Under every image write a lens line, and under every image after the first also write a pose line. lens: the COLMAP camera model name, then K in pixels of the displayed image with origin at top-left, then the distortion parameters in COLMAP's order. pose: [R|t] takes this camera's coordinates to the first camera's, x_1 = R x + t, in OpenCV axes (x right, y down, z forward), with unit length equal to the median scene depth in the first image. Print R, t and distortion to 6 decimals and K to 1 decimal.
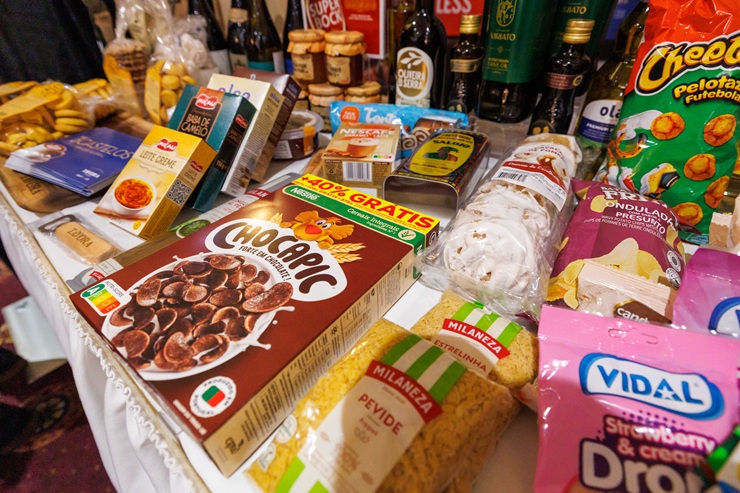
lens RADIAL K [[299.7, 0, 370.0], [0, 299.7, 246.5], [0, 0, 1]] dist [0.000478, 0.000073]
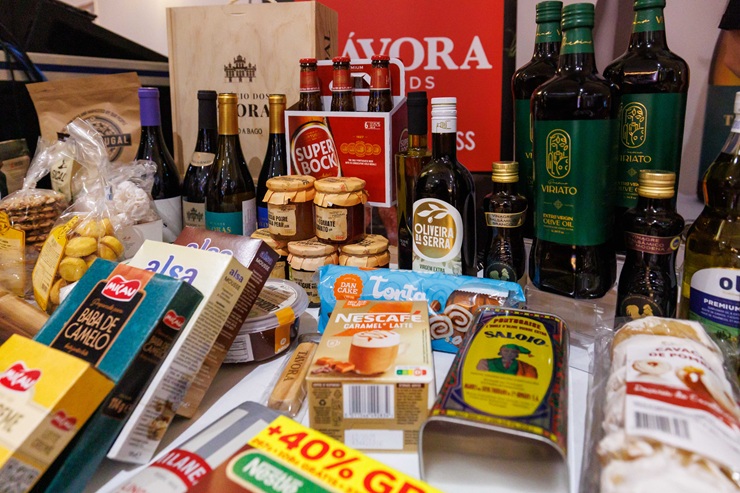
lens RADIAL K [[413.3, 0, 370.0], [0, 413.3, 246.5], [0, 0, 1]] dist [0.002823, 0.000156]
pose [[0.999573, 0.001608, 0.029185, -0.047337], [0.010604, 0.910508, -0.413356, -0.146114], [-0.027238, 0.413489, 0.910102, 0.133978]]
